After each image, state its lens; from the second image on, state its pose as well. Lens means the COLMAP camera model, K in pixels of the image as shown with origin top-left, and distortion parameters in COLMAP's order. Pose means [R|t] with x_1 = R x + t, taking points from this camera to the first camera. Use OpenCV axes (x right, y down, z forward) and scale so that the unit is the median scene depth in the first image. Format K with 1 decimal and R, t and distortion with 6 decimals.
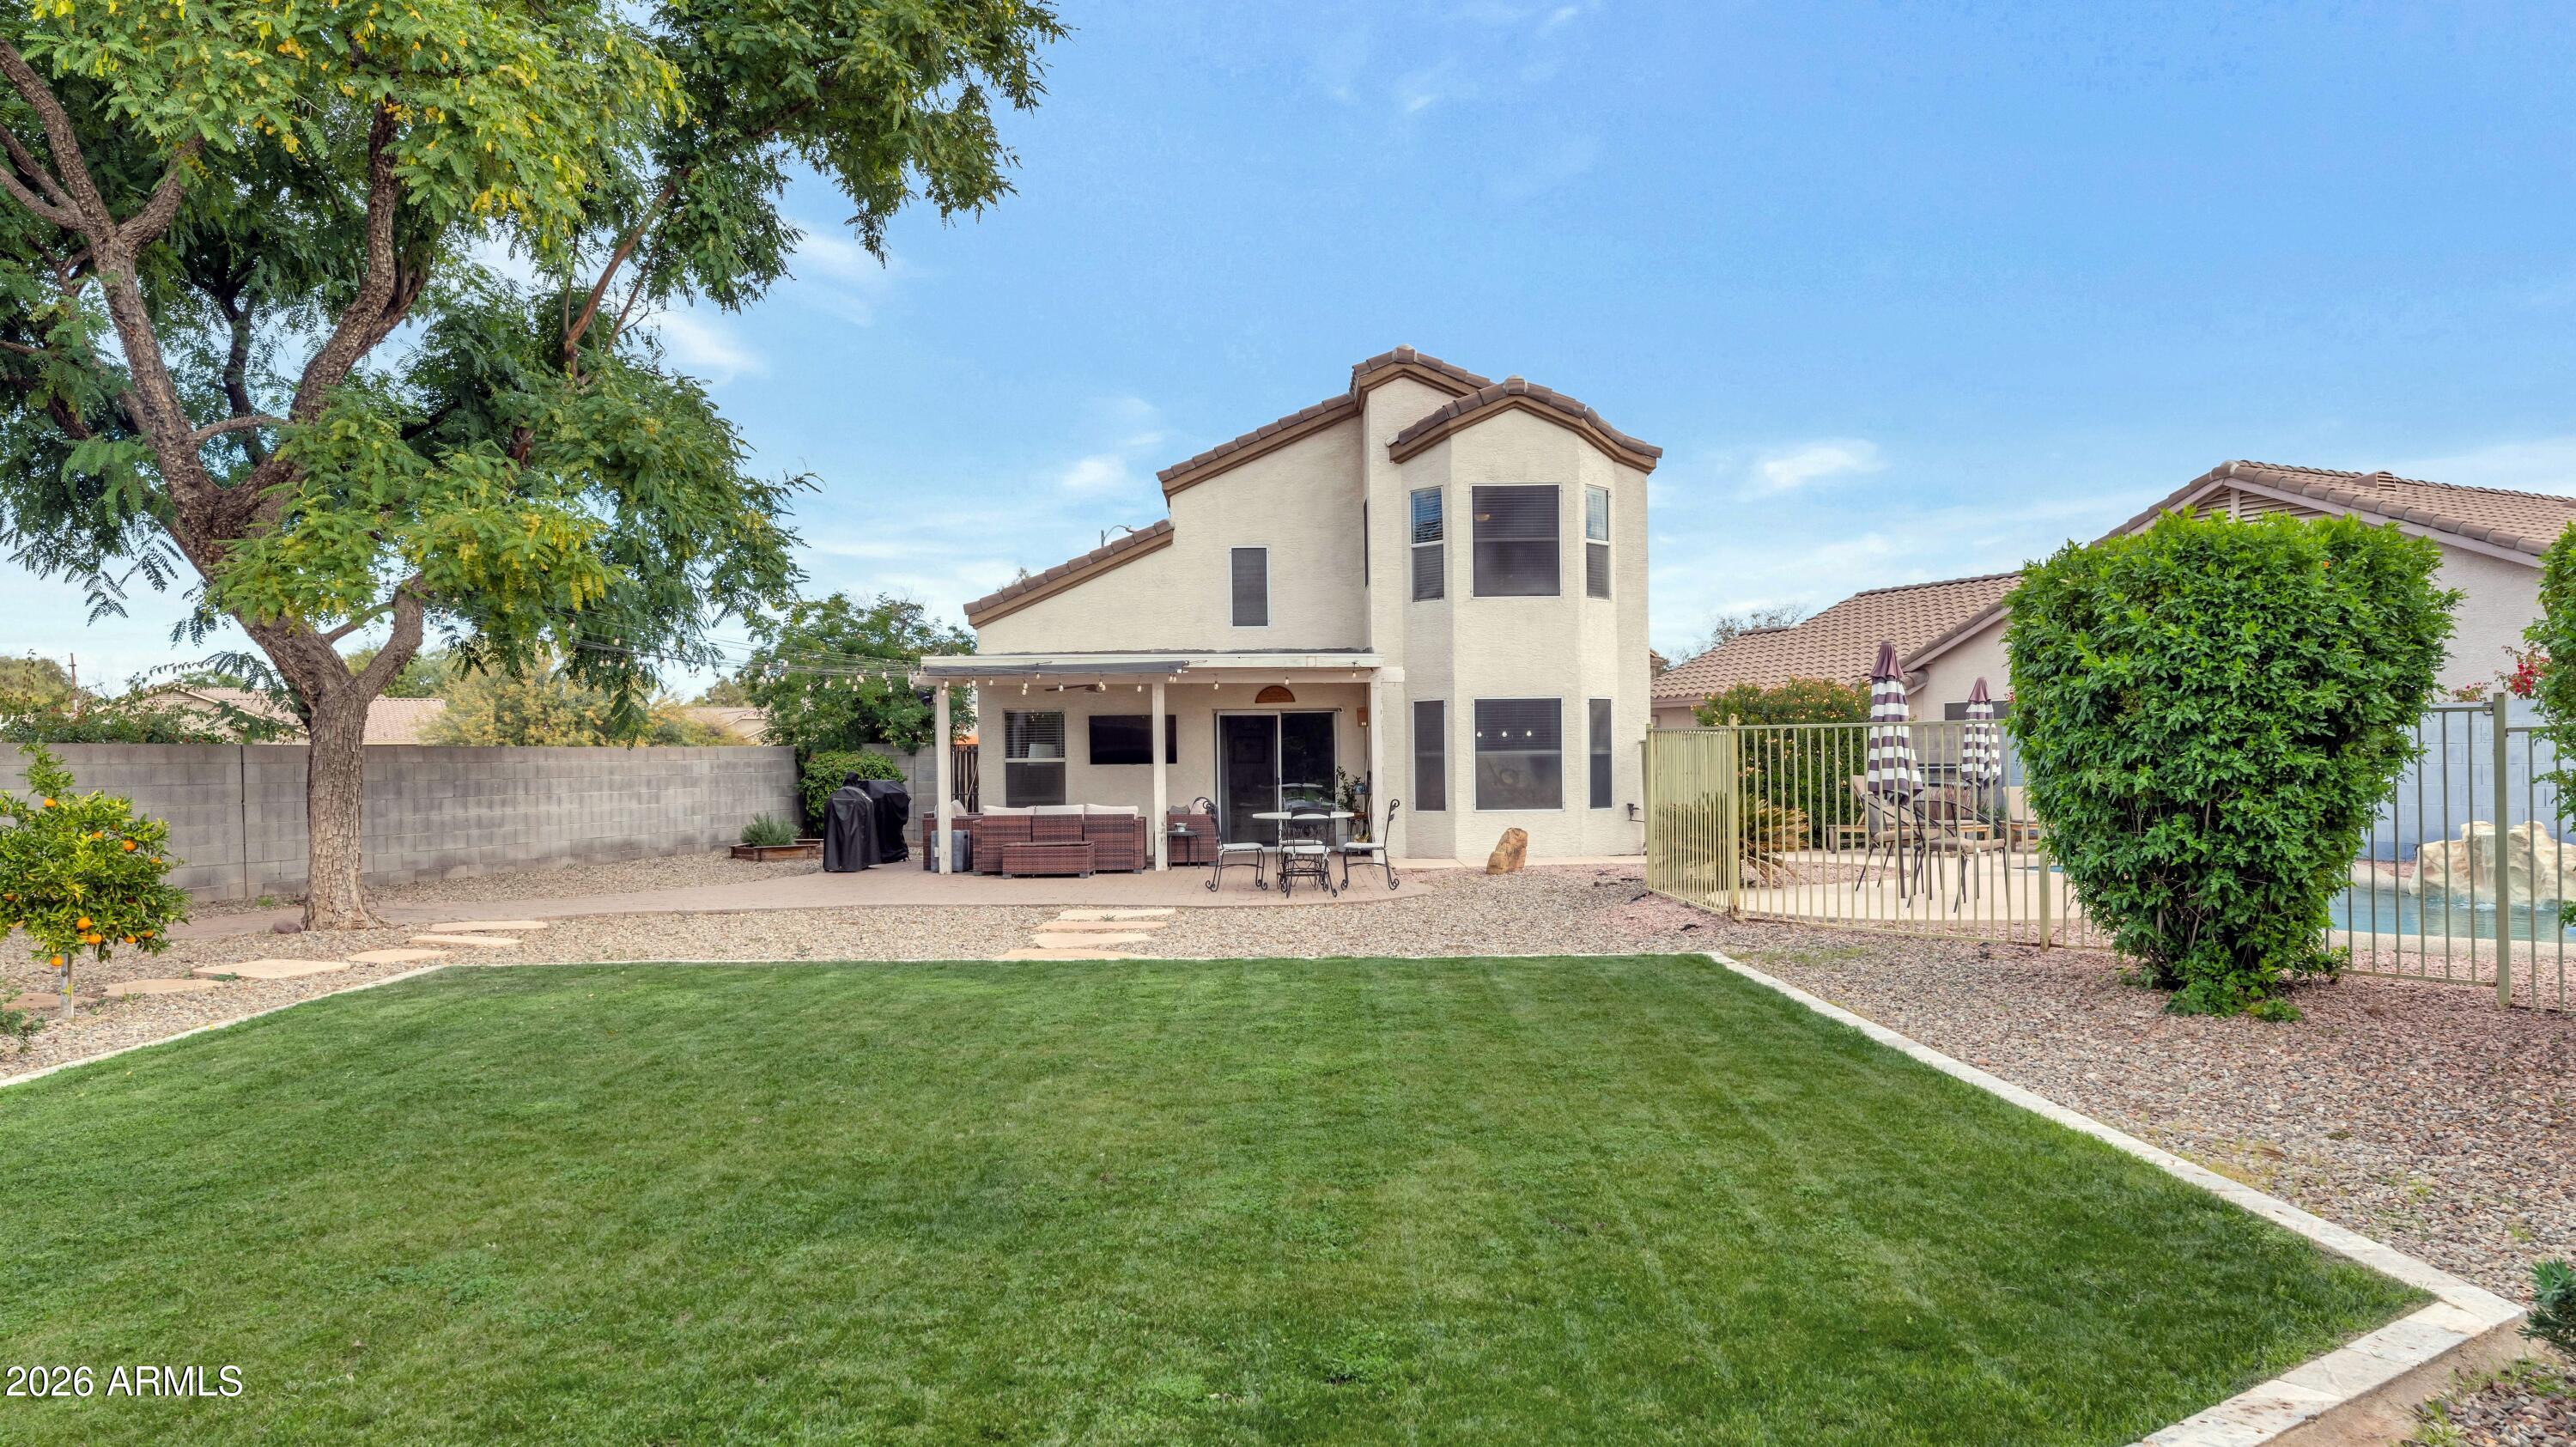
lens RADIAL K [[1663.7, 0, 1287.9], [0, 1663.7, 718.8], [0, 0, 1]] dist [0.000124, -0.000089]
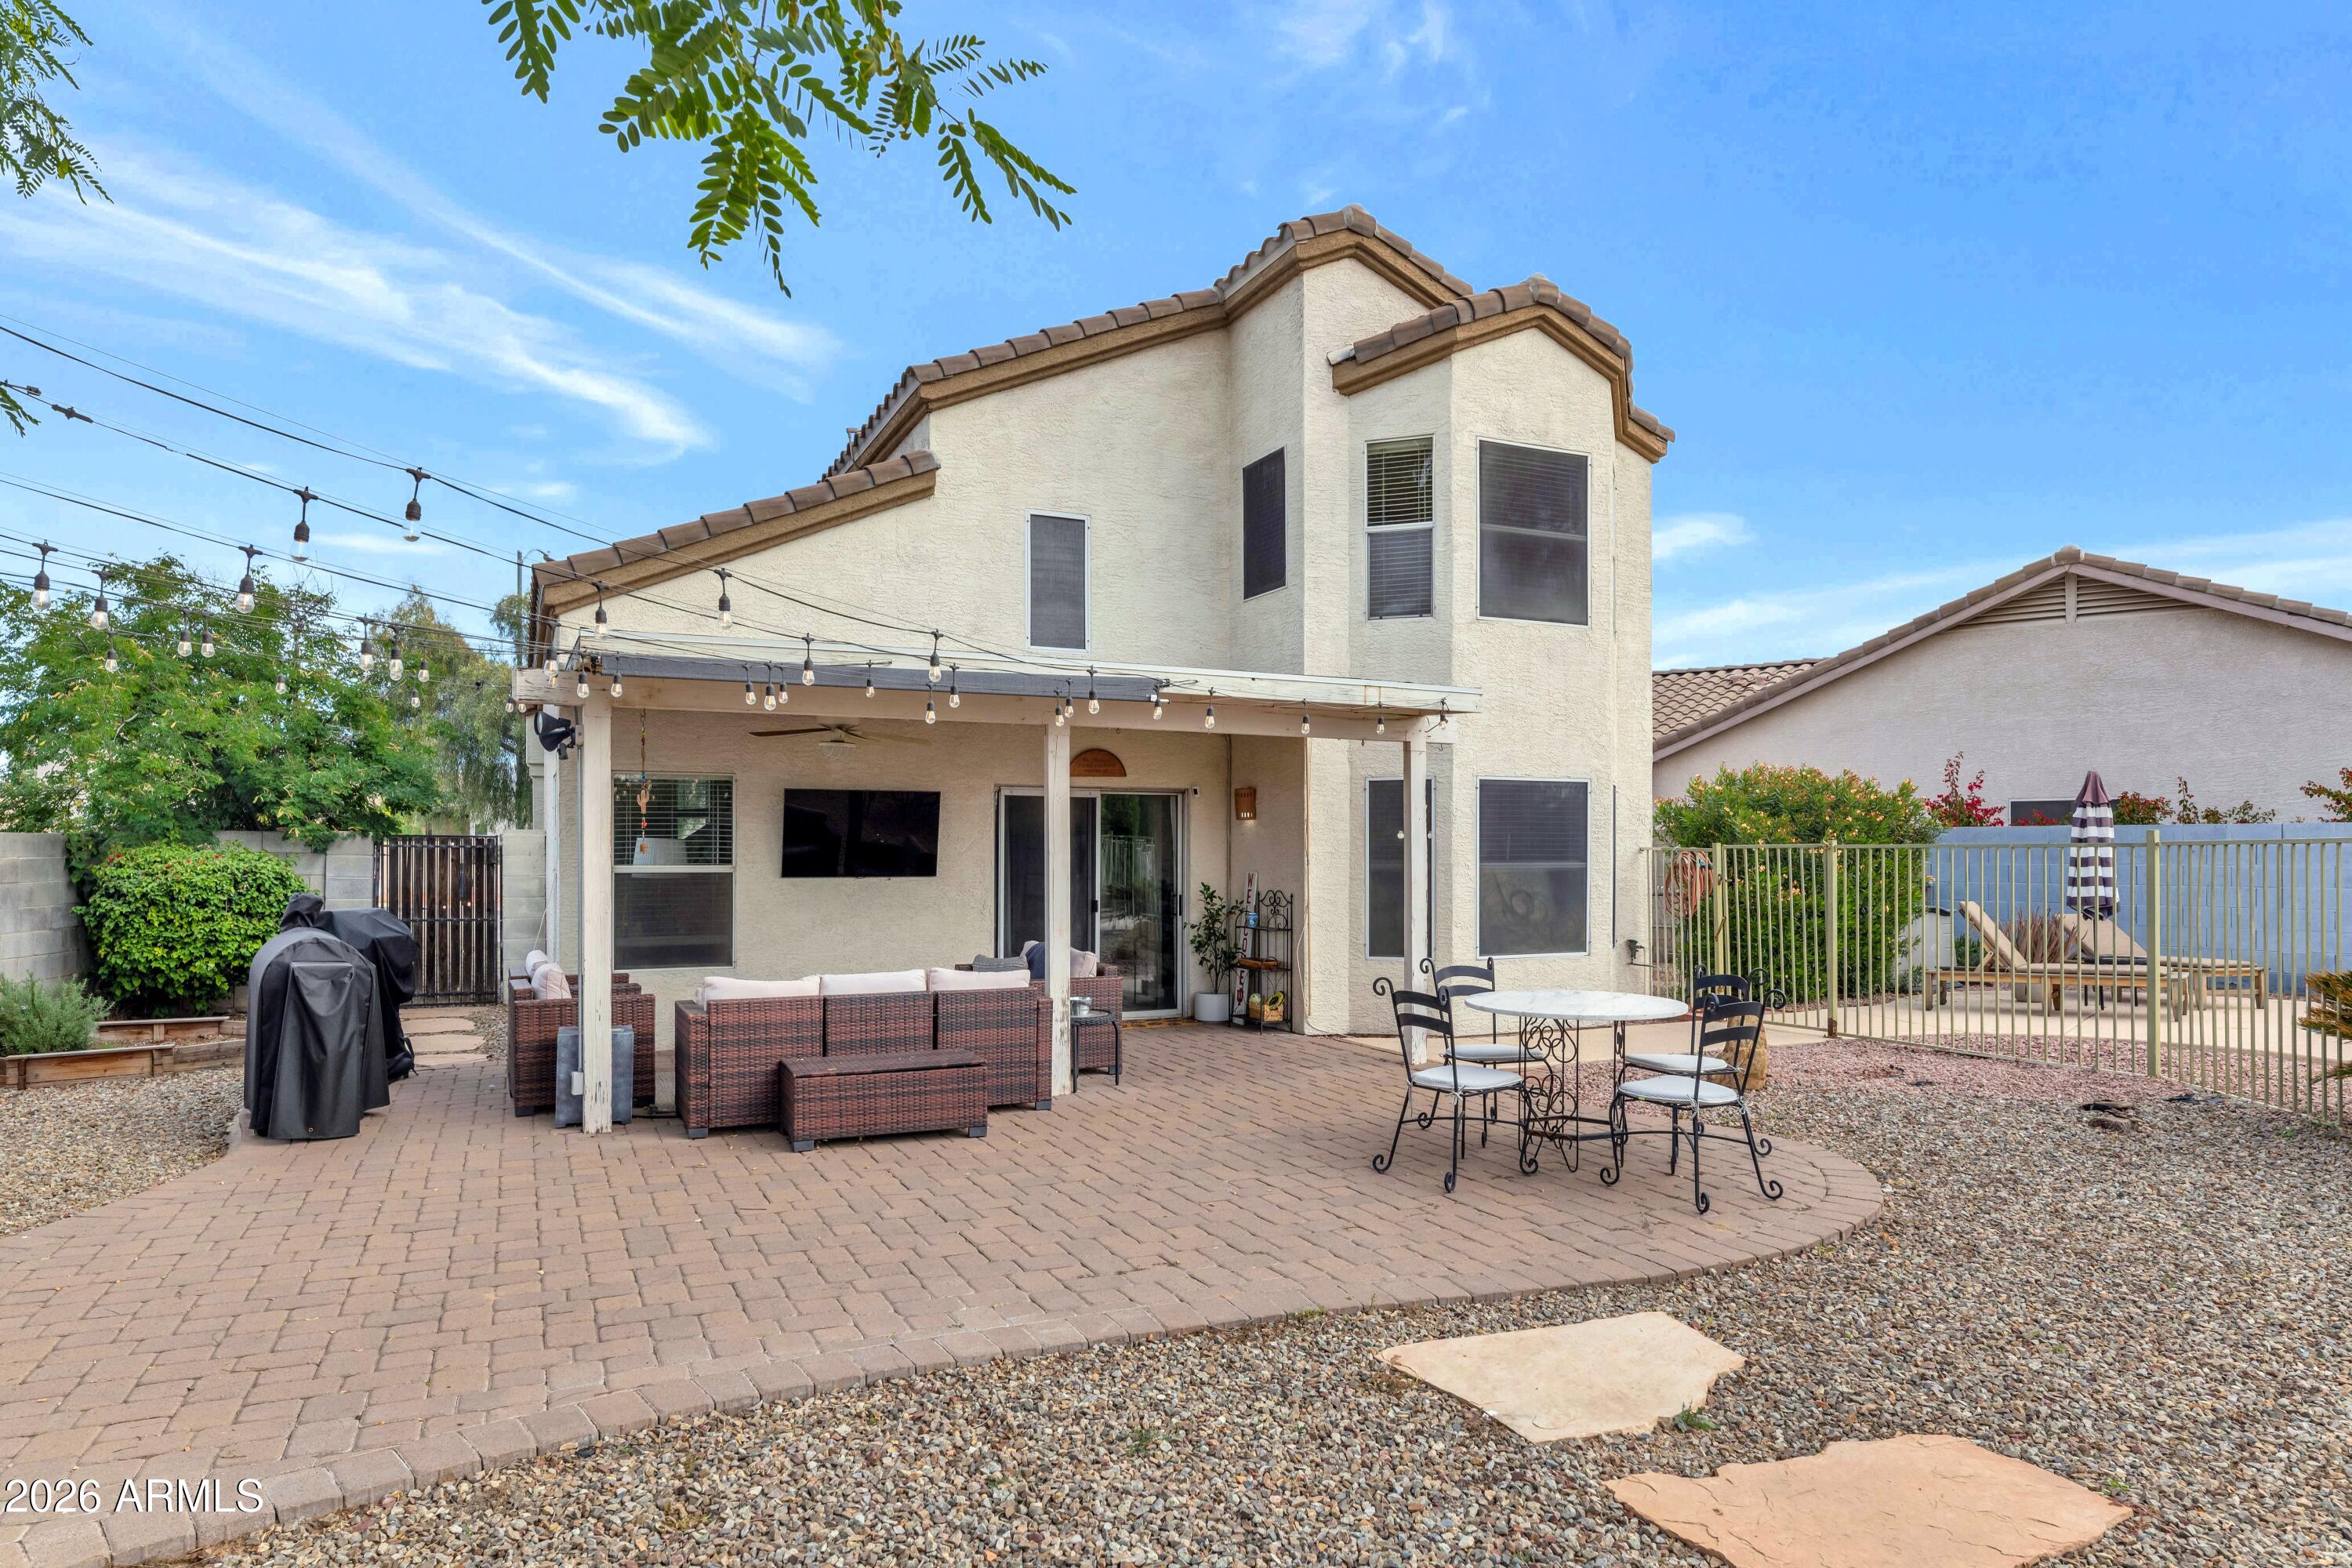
lens RADIAL K [[1425.3, 0, 1176.3], [0, 1425.3, 804.5], [0, 0, 1]] dist [-0.017509, 0.001720]
pose [[0.901061, 0.026492, 0.432883, -0.216309], [-0.021061, 0.999628, -0.017338, 0.009421], [-0.433181, 0.006506, 0.901284, 0.553574]]
